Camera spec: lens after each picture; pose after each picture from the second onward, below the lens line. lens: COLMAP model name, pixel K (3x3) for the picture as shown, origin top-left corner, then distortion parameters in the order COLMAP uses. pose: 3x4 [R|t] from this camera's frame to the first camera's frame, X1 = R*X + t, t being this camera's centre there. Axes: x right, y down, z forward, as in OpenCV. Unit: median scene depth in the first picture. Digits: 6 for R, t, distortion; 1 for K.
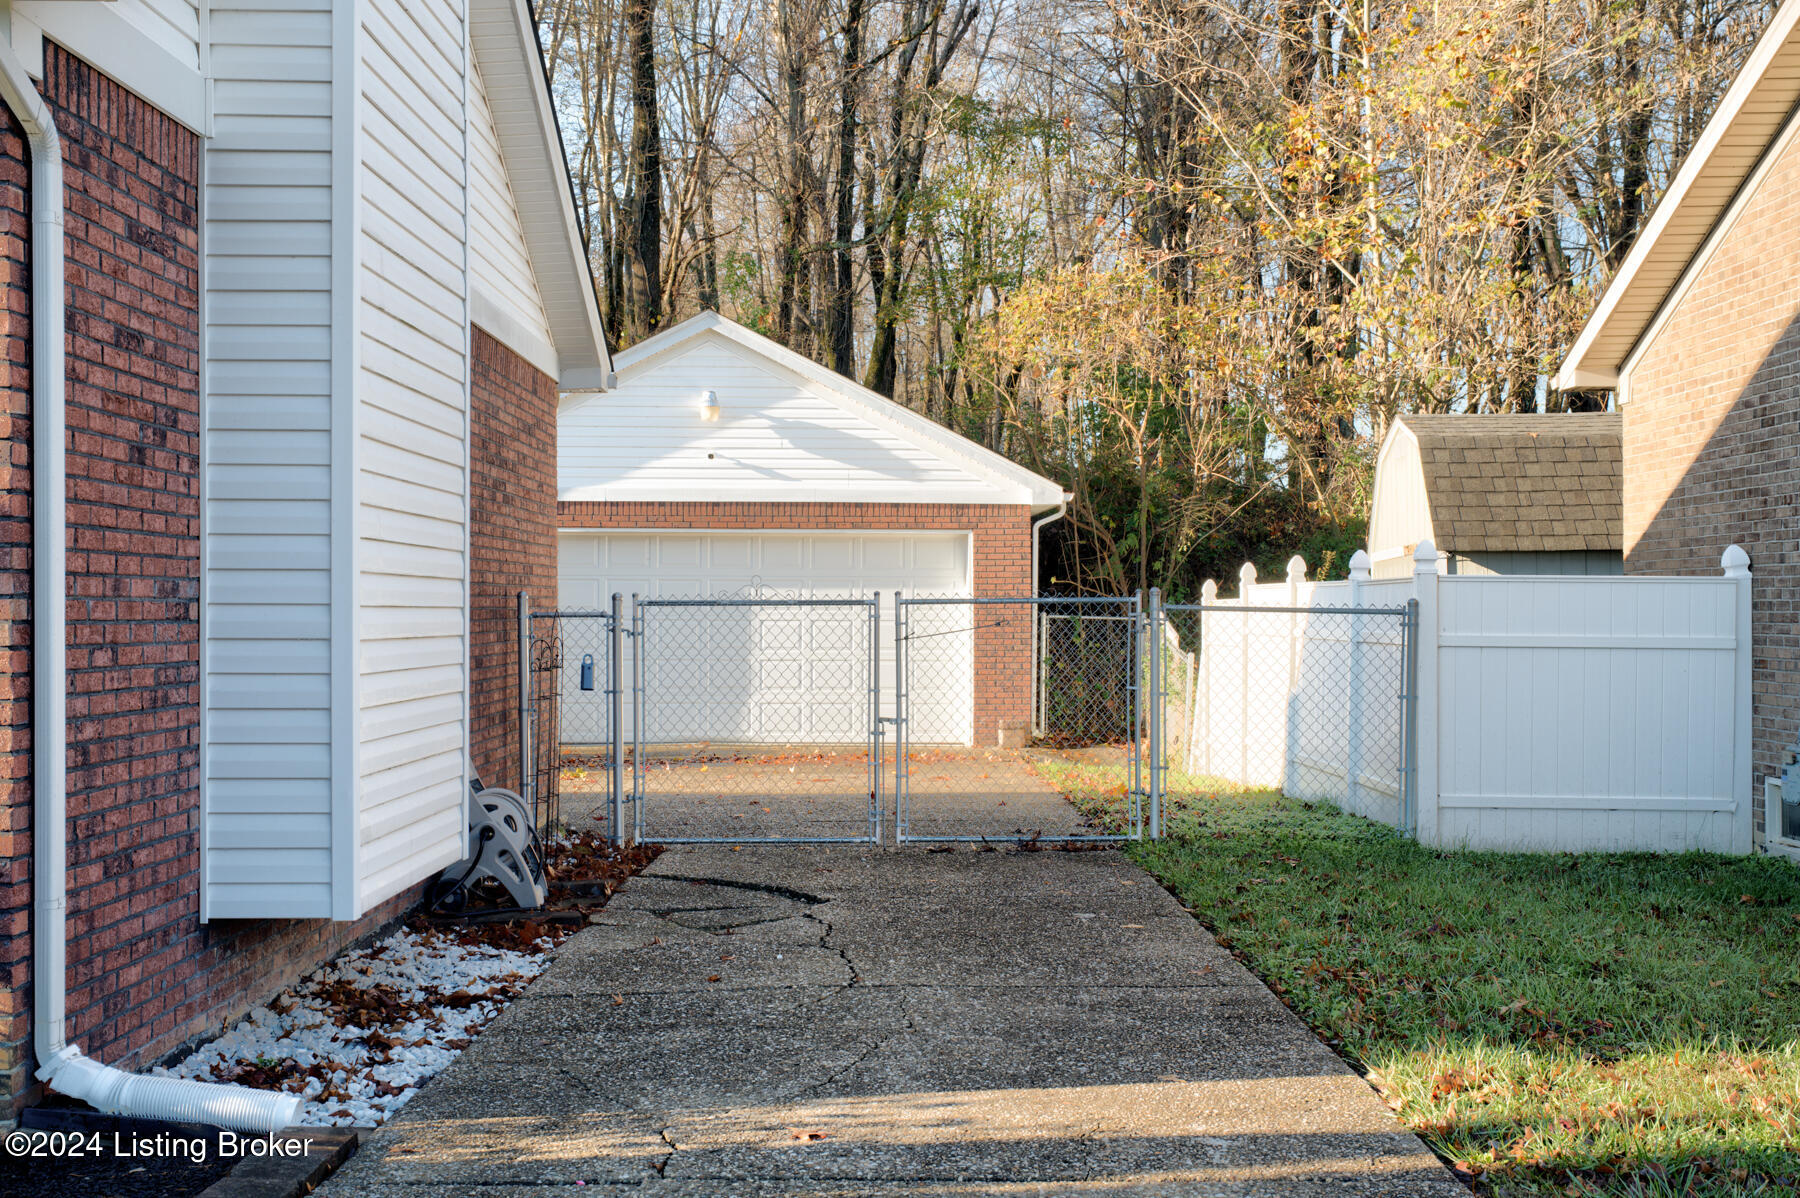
lens RADIAL K [[2040.2, 0, 902.2], [0, 2040.2, 605.8], [0, 0, 1]] dist [0.009533, 0.000000]
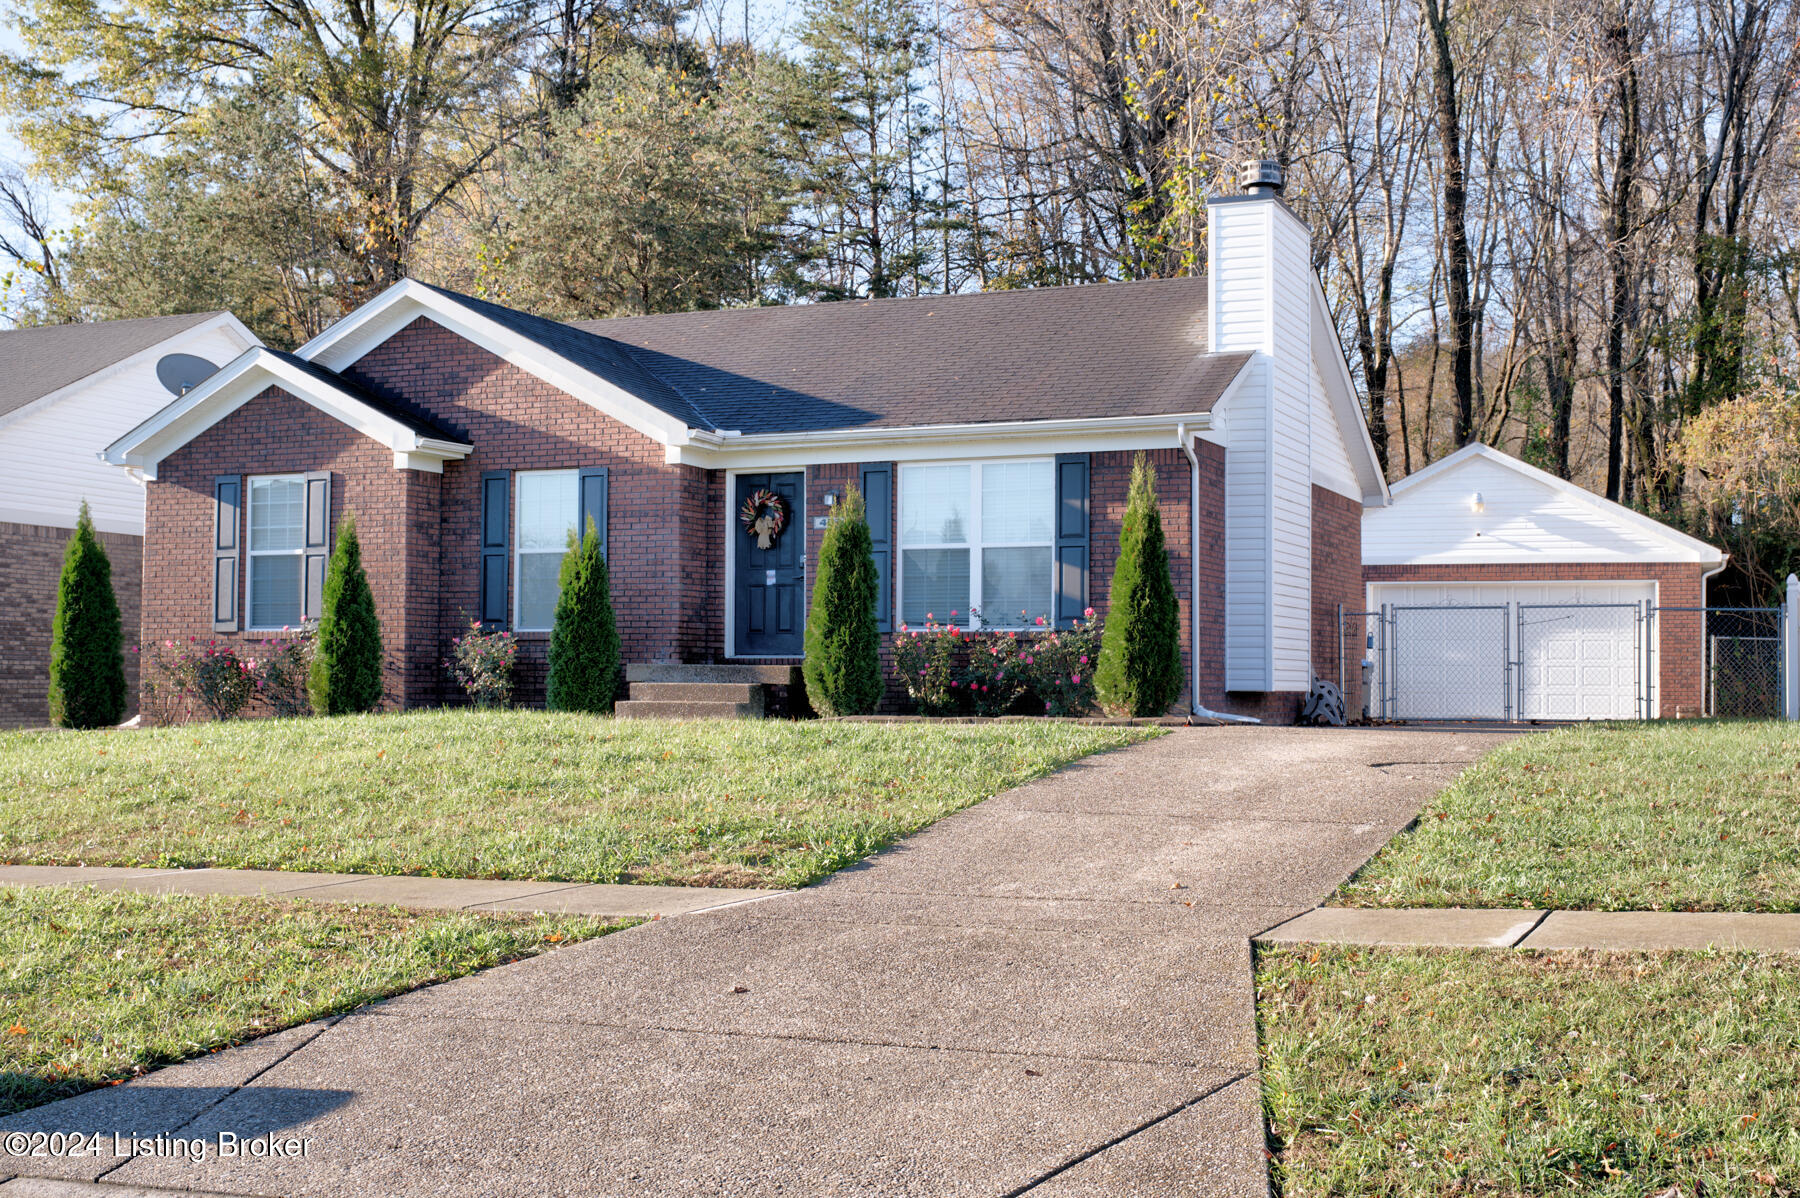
lens RADIAL K [[2187.9, 0, 905.1], [0, 2187.9, 599.0], [0, 0, 1]] dist [0.015754, 0.000000]
pose [[0.917208, -0.010265, -0.398276, 0.317265], [-0.005956, 0.999203, -0.039469, 0.082836], [0.398364, 0.038574, 0.916416, -1.321041]]
